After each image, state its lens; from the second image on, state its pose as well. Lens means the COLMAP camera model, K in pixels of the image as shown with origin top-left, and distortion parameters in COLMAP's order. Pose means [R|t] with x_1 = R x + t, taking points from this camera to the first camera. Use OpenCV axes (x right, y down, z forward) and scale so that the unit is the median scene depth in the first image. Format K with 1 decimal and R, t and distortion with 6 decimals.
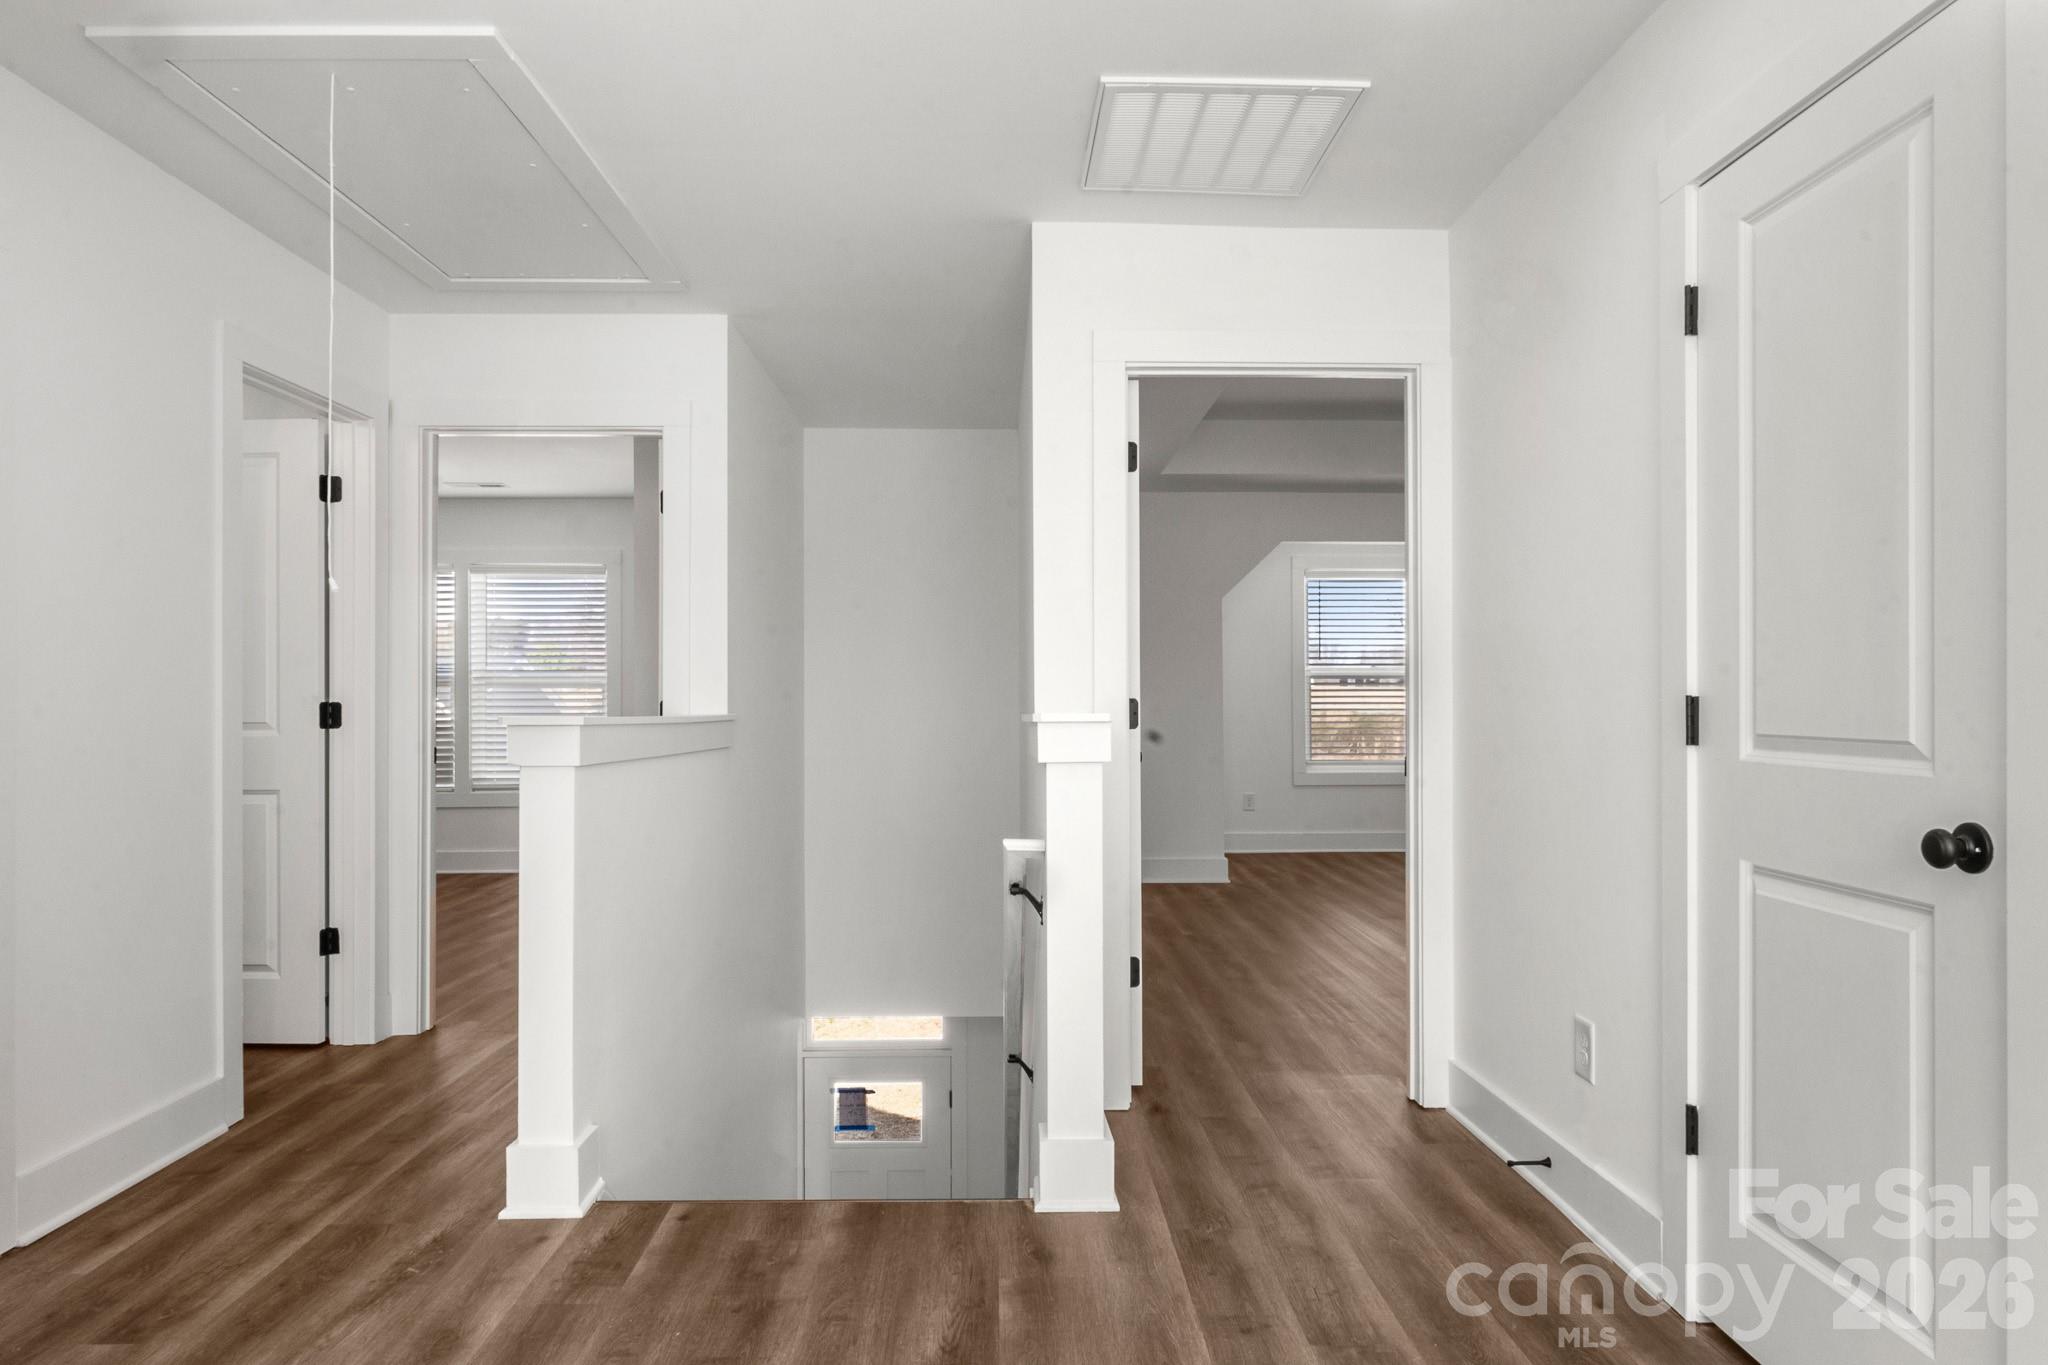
lens RADIAL K [[1331.0, 0, 1024.4], [0, 1331.0, 686.3], [0, 0, 1]] dist [0.000037, -0.000013]
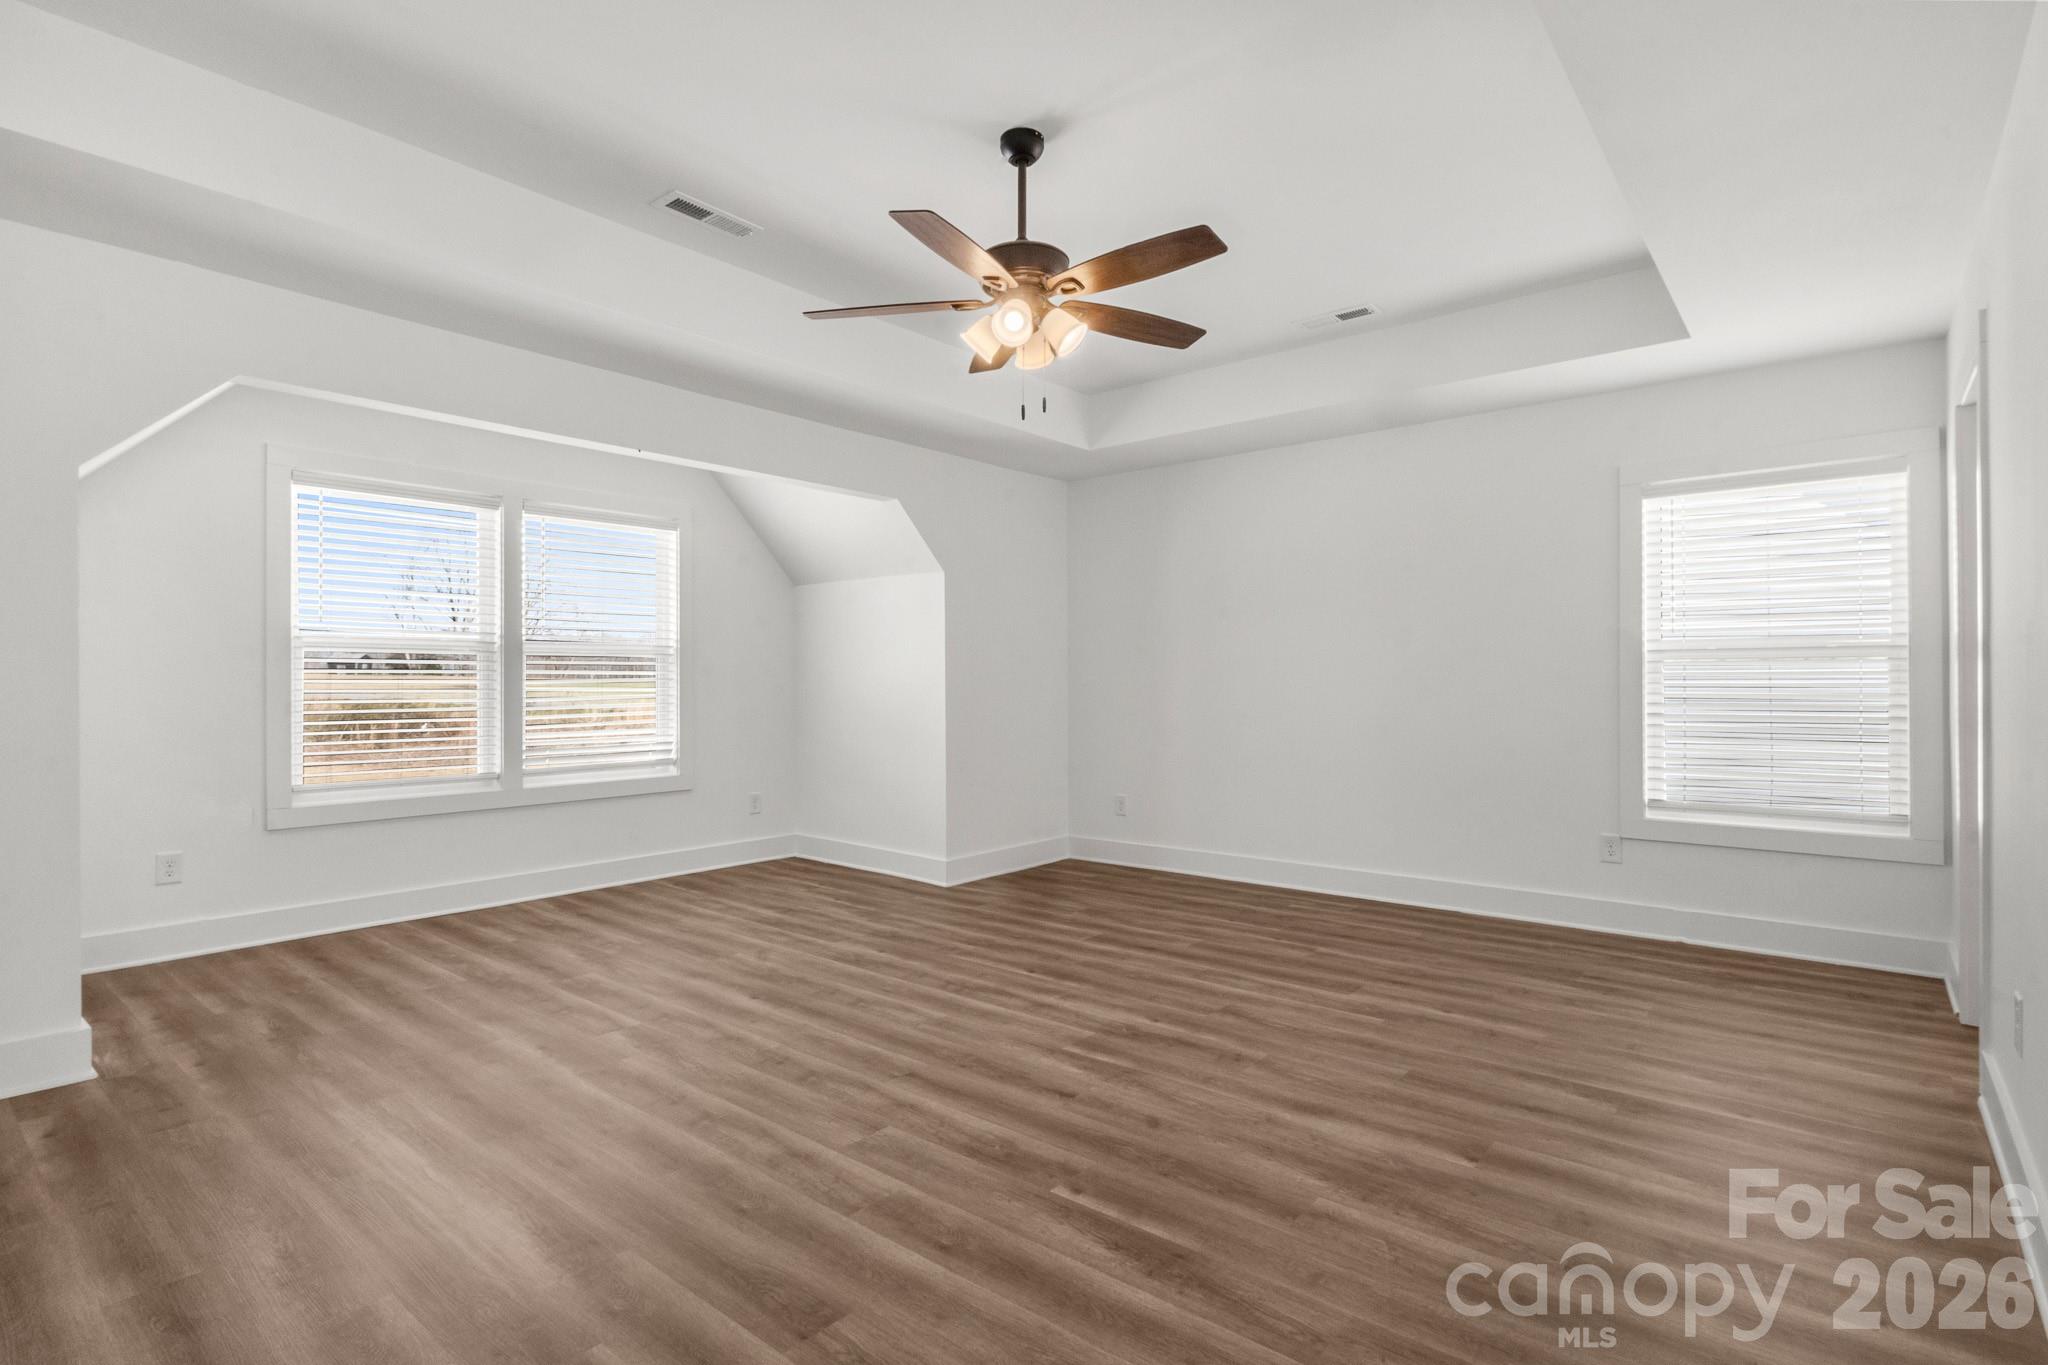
lens RADIAL K [[987.8, 0, 1030.3], [0, 987.8, 676.6], [0, 0, 1]] dist [0.002792, 0.000901]
pose [[0.653186, 0.001763, 0.757195, 0.100623], [-0.003742, 0.999993, 0.000900, 0.002658], [-0.757188, -0.003421, 0.653188, 0.501901]]
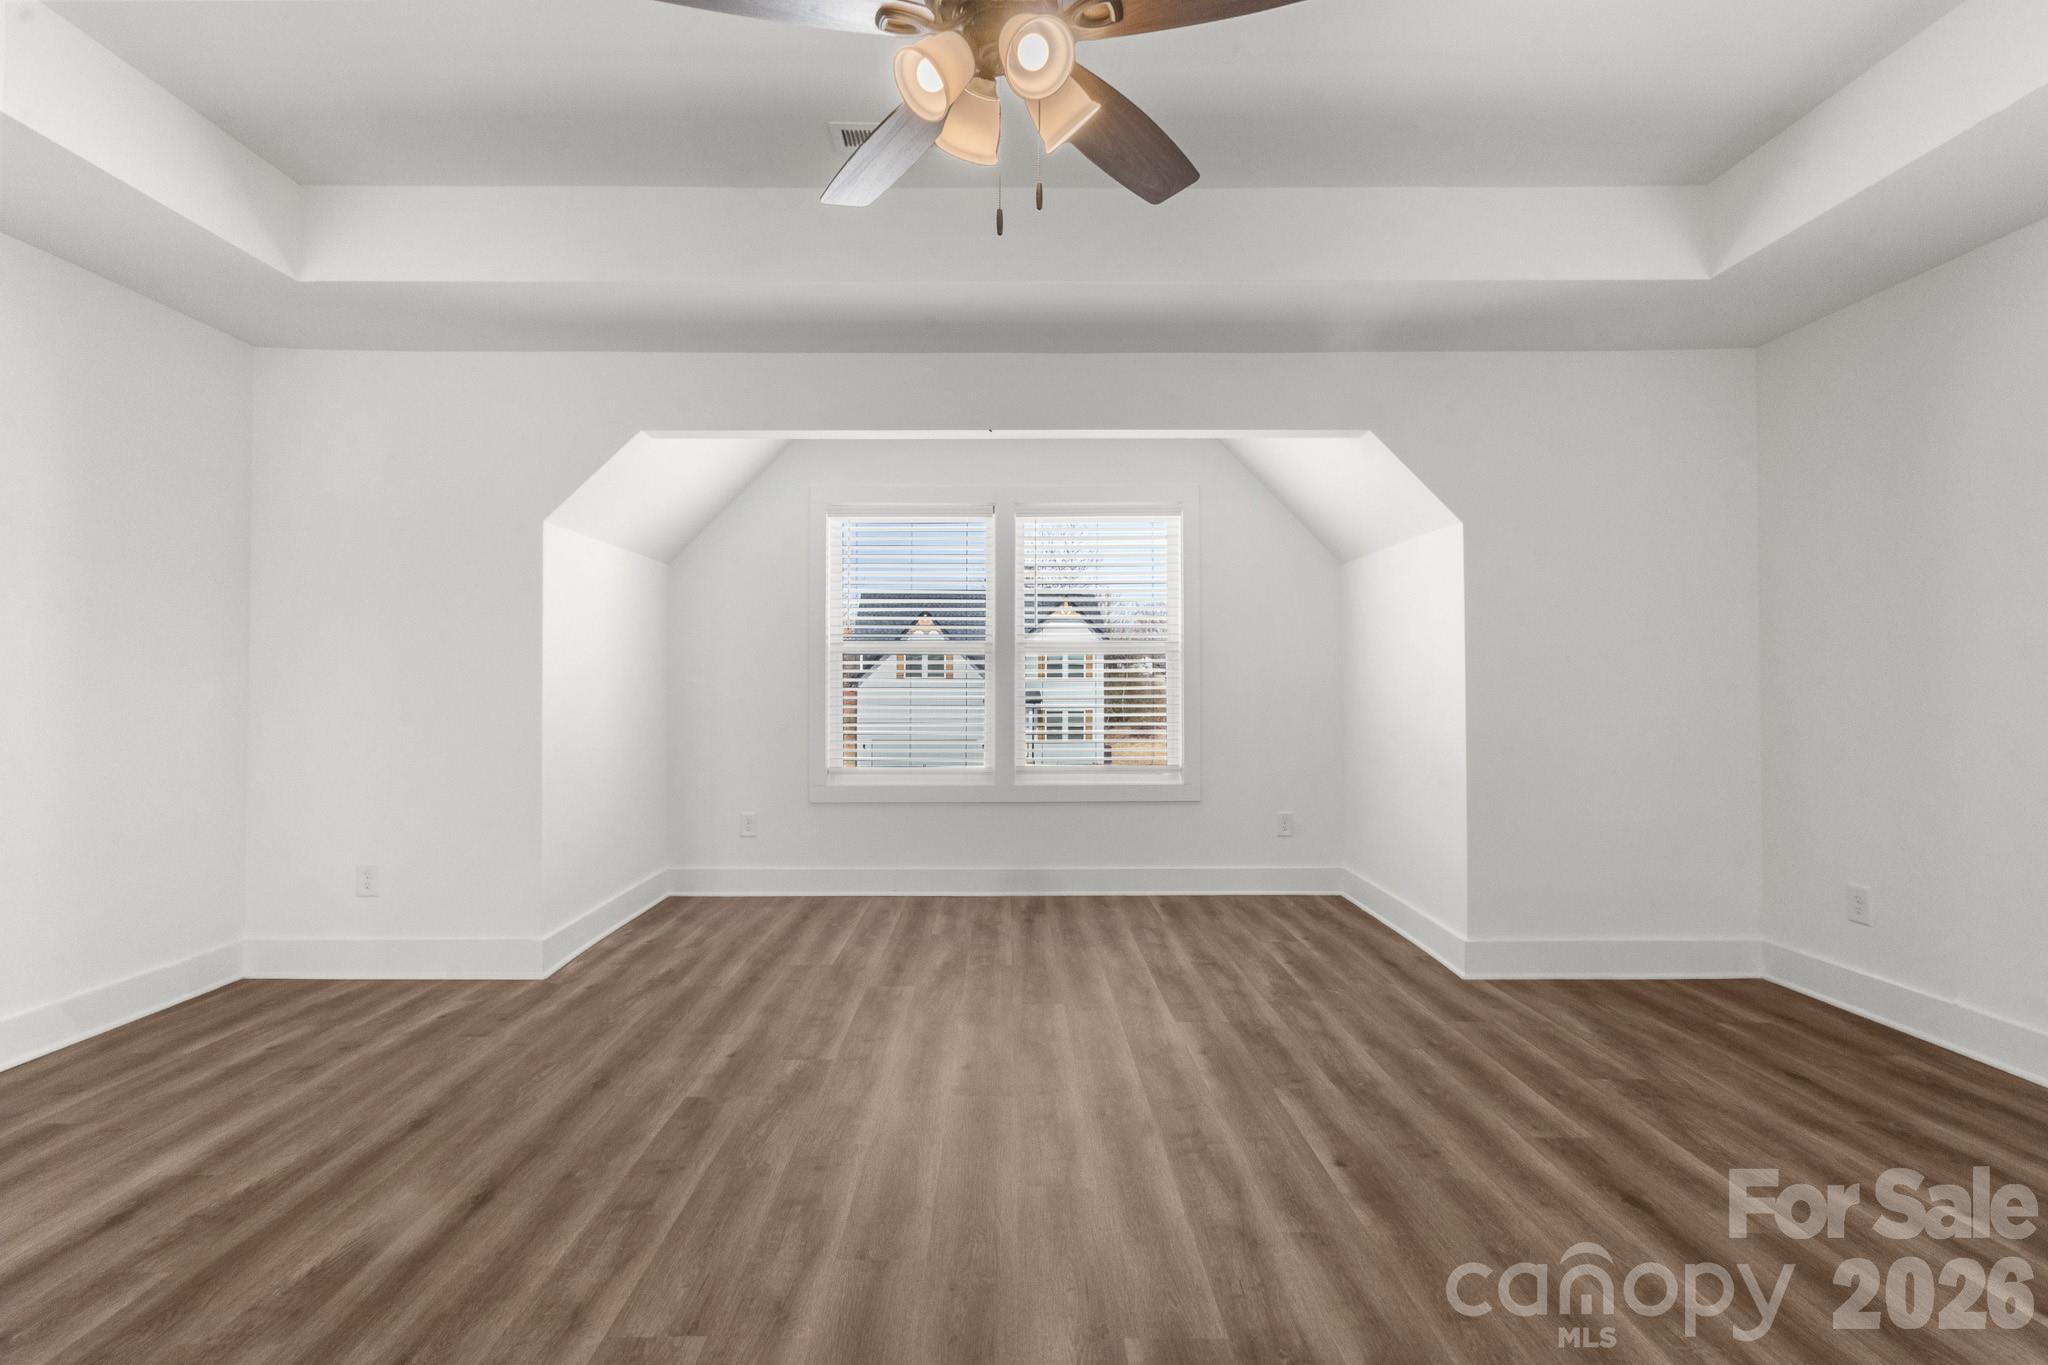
lens RADIAL K [[952.0, 0, 1018.7], [0, 952.0, 667.3], [0, 0, 1]] dist [0.004686, 0.000577]
pose [[0.999943, -0.001146, -0.010622, 0.374602], [0.001055, 0.999963, -0.008548, 0.004013], [0.010631, 0.008537, 0.999907, 0.534383]]
